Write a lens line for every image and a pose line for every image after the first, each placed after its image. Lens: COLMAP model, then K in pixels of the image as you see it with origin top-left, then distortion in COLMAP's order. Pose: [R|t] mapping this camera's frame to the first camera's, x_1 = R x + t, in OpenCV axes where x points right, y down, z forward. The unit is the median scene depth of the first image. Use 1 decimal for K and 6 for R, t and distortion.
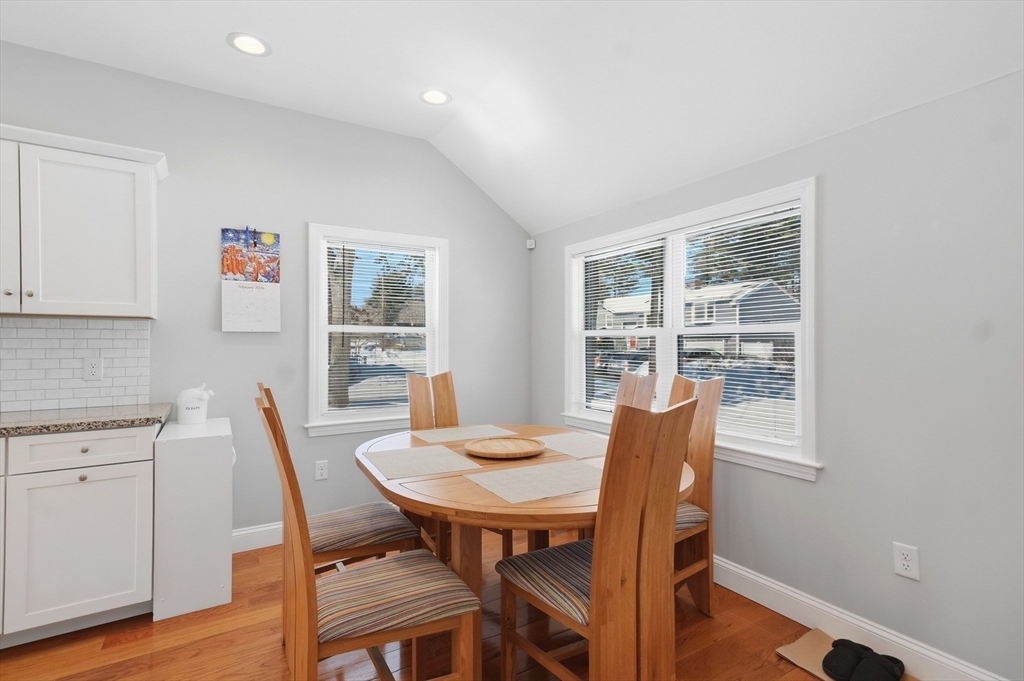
lens RADIAL K [[501.5, 0, 519.0], [0, 501.5, 346.7], [0, 0, 1]] dist [0.015273, 0.006847]
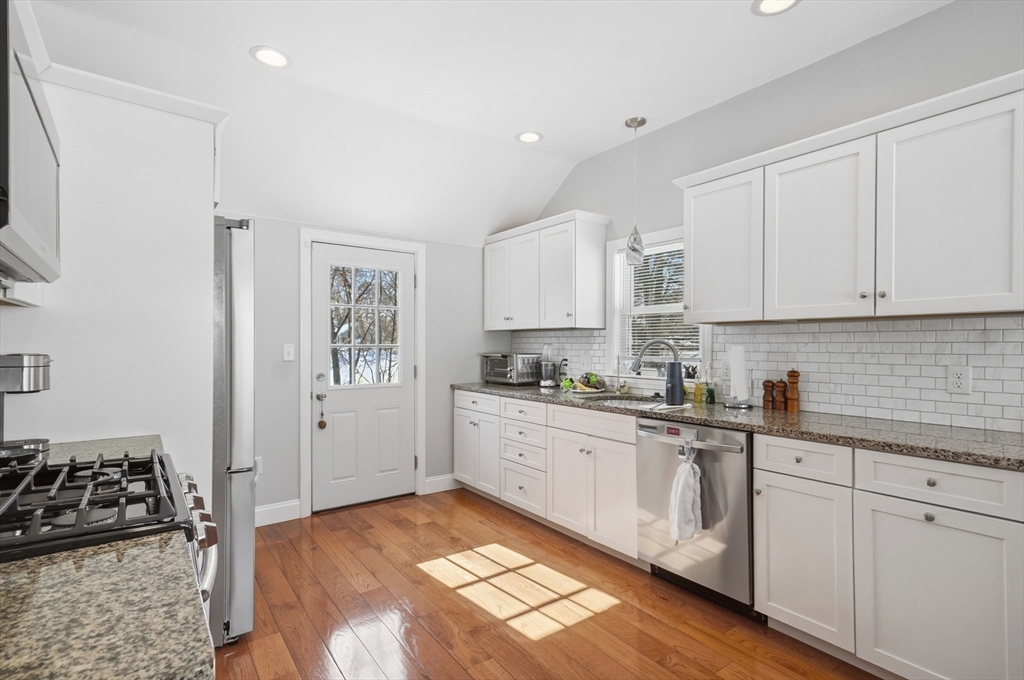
lens RADIAL K [[501.5, 0, 518.5], [0, 501.5, 343.9], [0, 0, 1]] dist [0.015273, 0.006847]
pose [[0.086298, -0.000464, -0.996269, -0.089146], [-0.005535, 0.999984, -0.000945, -0.008056], [0.996254, 0.005596, 0.086294, 0.223390]]
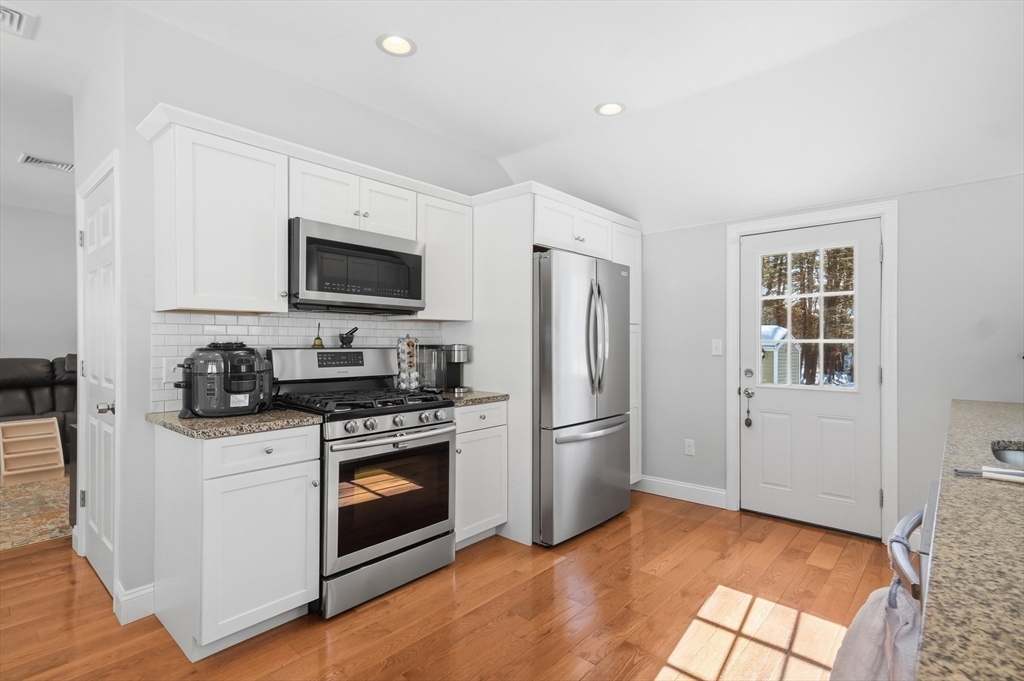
lens RADIAL K [[501.5, 0, 518.4], [0, 501.5, 343.9], [0, 0, 1]] dist [0.015273, 0.006847]
pose [[-0.958860, 0.002648, -0.283867, -0.521792], [0.001195, 0.999985, 0.005289, -0.001834], [0.283877, 0.004733, -0.958849, 0.887957]]
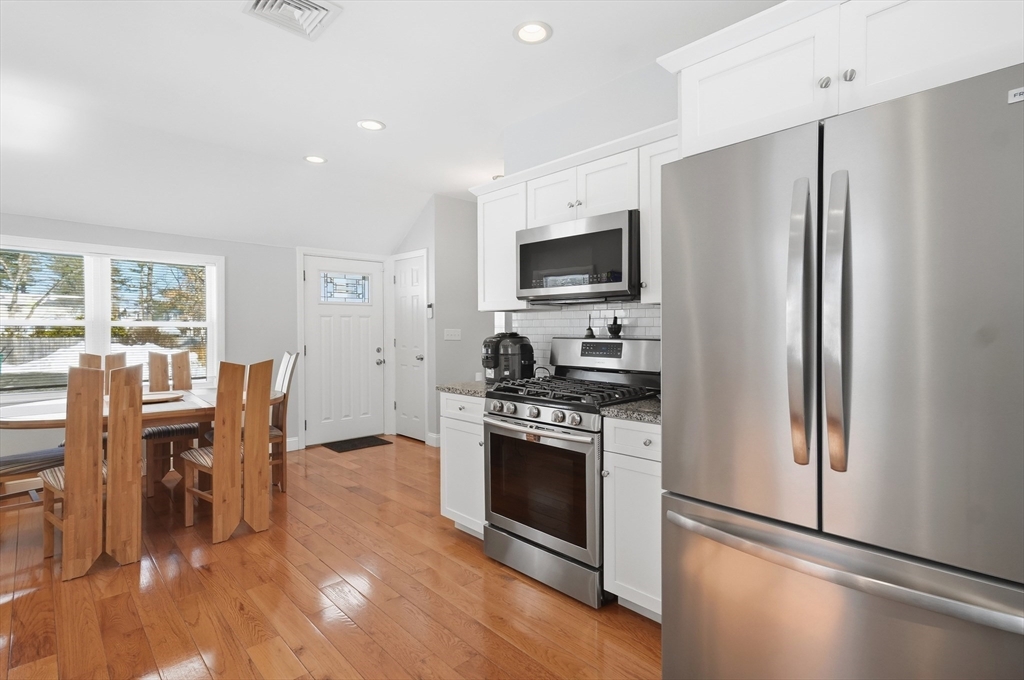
lens RADIAL K [[501.5, 0, 517.1], [0, 501.5, 337.1], [0, 0, 1]] dist [0.015273, 0.006847]
pose [[-0.207104, -0.012204, 0.978243, -1.423750], [0.003687, 0.999905, 0.013255, -0.005224], [-0.978312, 0.006353, -0.207039, 0.187783]]
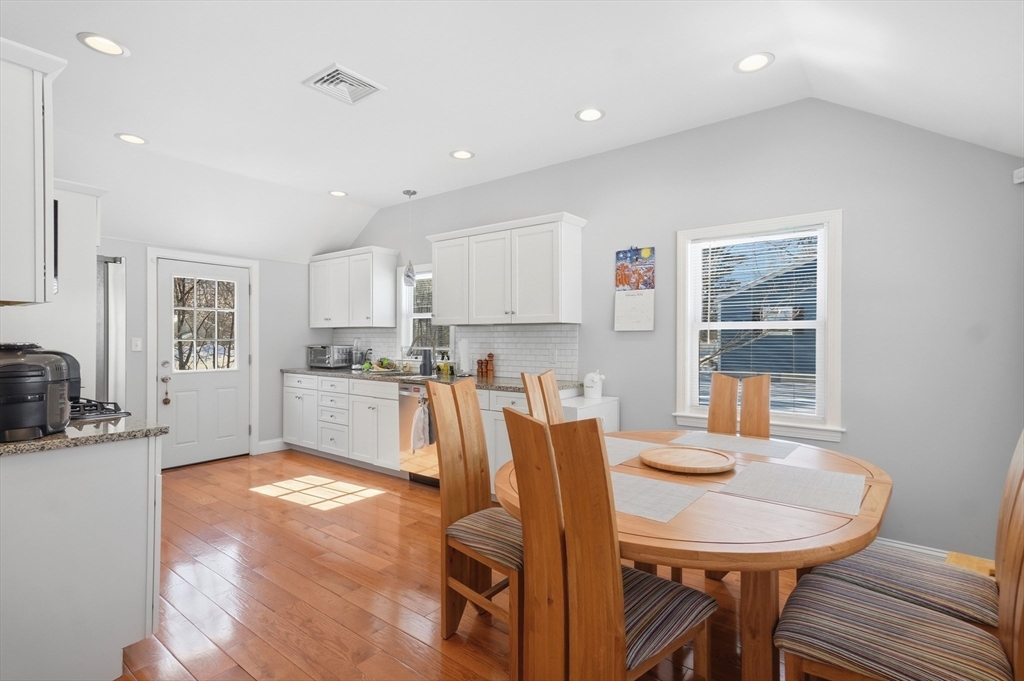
lens RADIAL K [[501.5, 0, 526.2], [0, 501.5, 339.1], [0, 0, 1]] dist [0.015273, 0.006847]
pose [[0.359802, 0.000720, -0.933029, 0.570740], [-0.004561, 0.999989, -0.000987, -0.007125], [0.933018, 0.004611, 0.359801, 0.337800]]
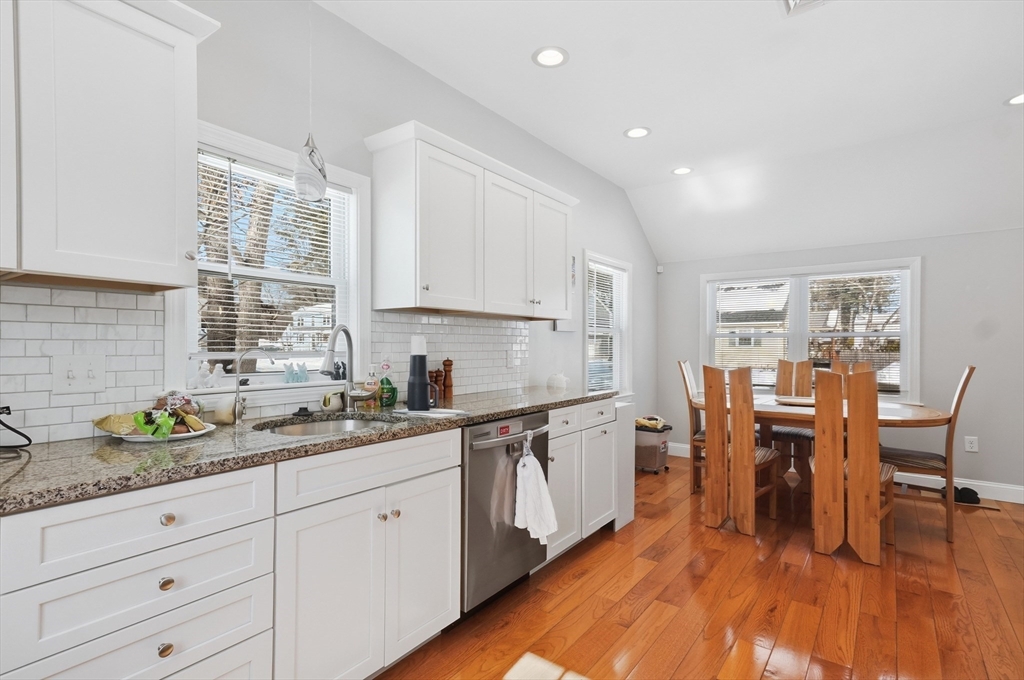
lens RADIAL K [[501.5, 0, 520.6], [0, 501.5, 340.8], [0, 0, 1]] dist [0.015273, 0.006847]
pose [[0.928601, 0.005889, 0.371032, -1.223482], [-0.001173, 0.999916, -0.012936, 0.012691], [-0.371077, 0.011578, 0.928530, -0.177729]]
